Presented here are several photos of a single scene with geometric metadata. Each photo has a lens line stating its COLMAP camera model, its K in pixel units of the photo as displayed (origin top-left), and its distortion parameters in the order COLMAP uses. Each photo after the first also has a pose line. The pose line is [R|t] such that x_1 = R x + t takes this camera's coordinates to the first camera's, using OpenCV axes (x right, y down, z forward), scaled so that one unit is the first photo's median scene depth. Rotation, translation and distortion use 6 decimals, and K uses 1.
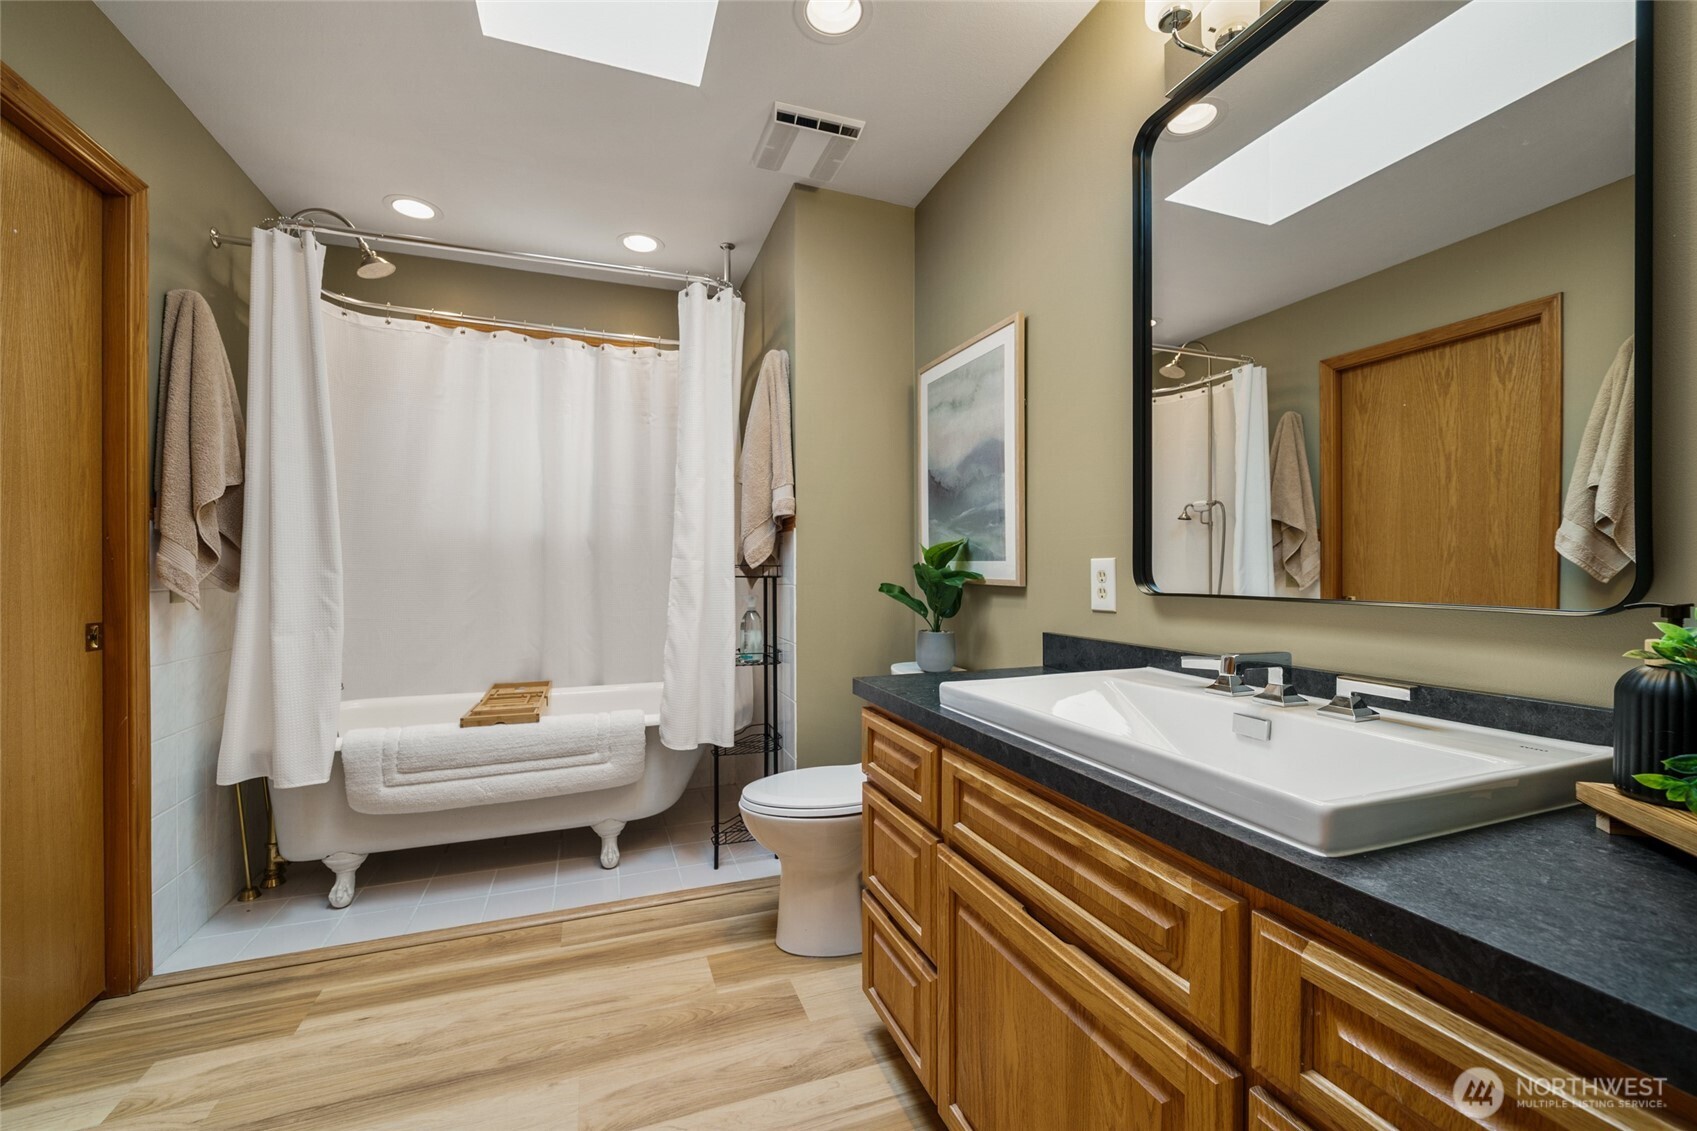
lens RADIAL K [[682.1, 0, 845.8], [0, 682.1, 572.2], [0, 0, 1]] dist [-0.007785, 0.000526]
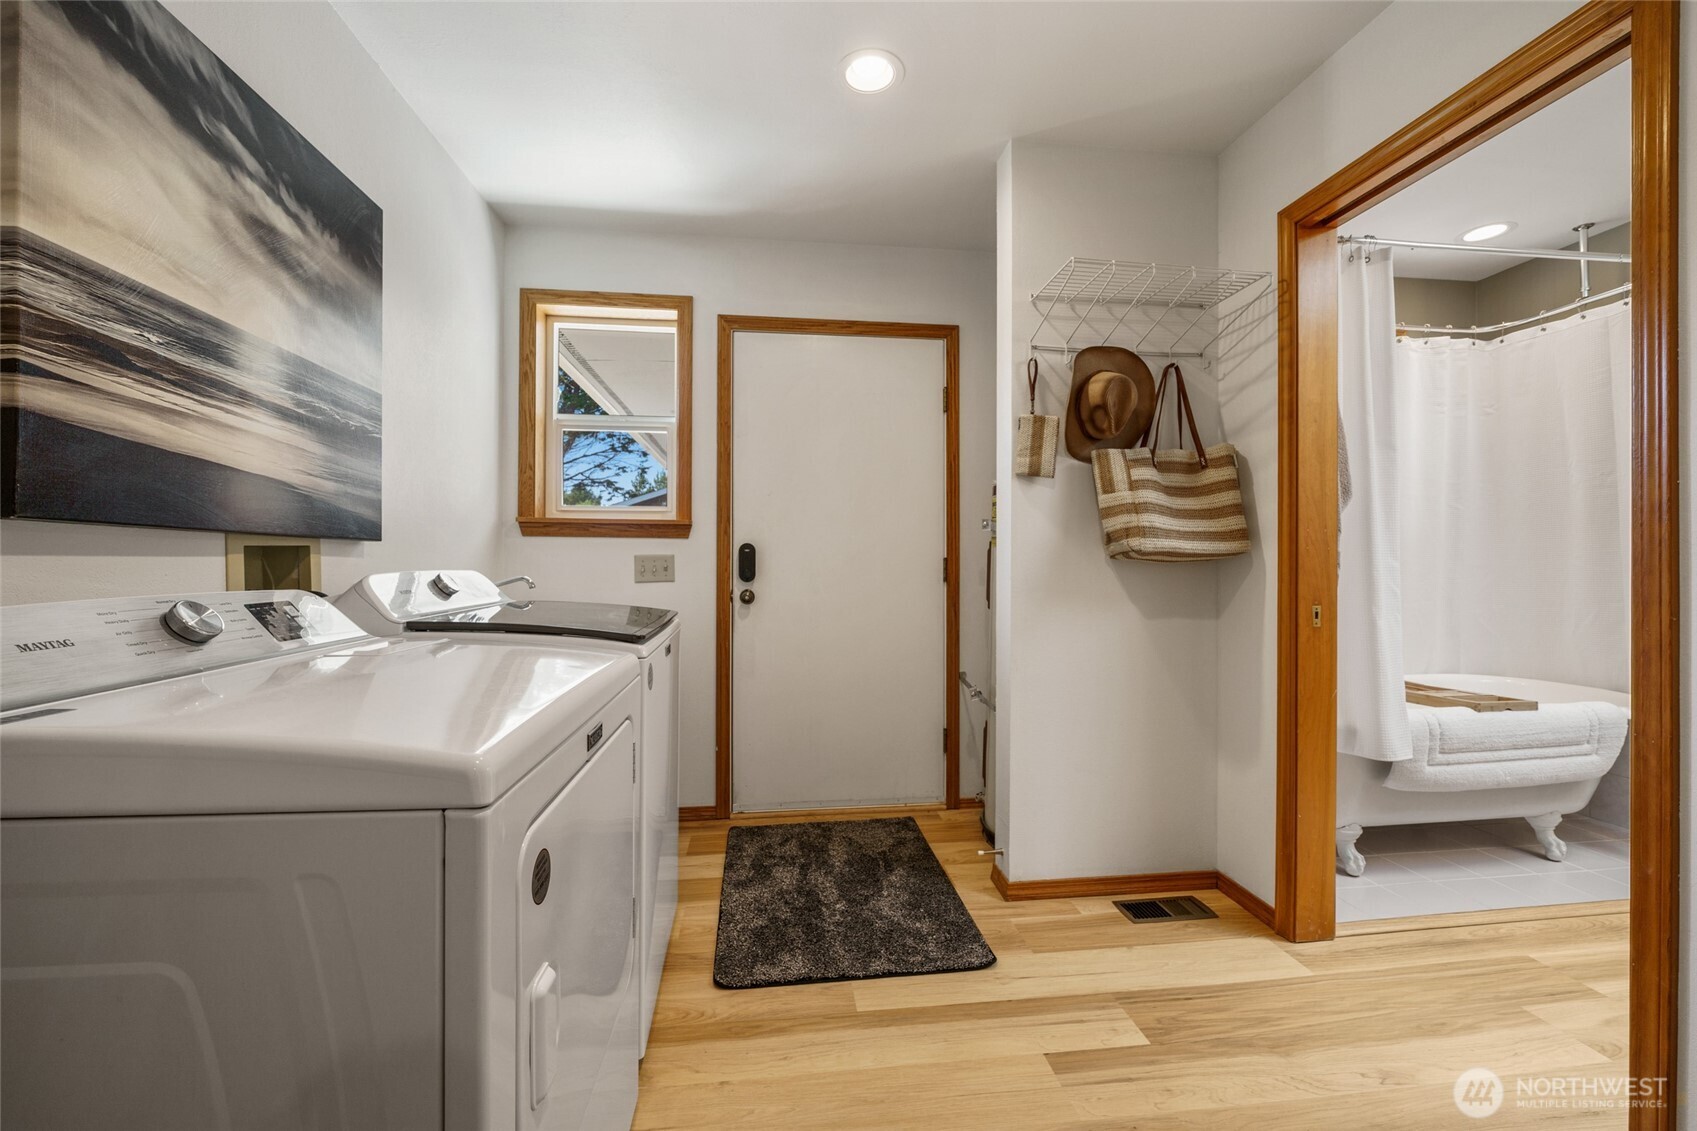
lens RADIAL K [[682.1, 0, 849.3], [0, 682.1, 560.1], [0, 0, 1]] dist [-0.007785, 0.000526]
pose [[0.974368, 0.004632, -0.224913, -1.267141], [-0.006340, 0.999956, -0.006872, 0.011144], [0.224872, 0.008122, 0.974355, -0.217143]]
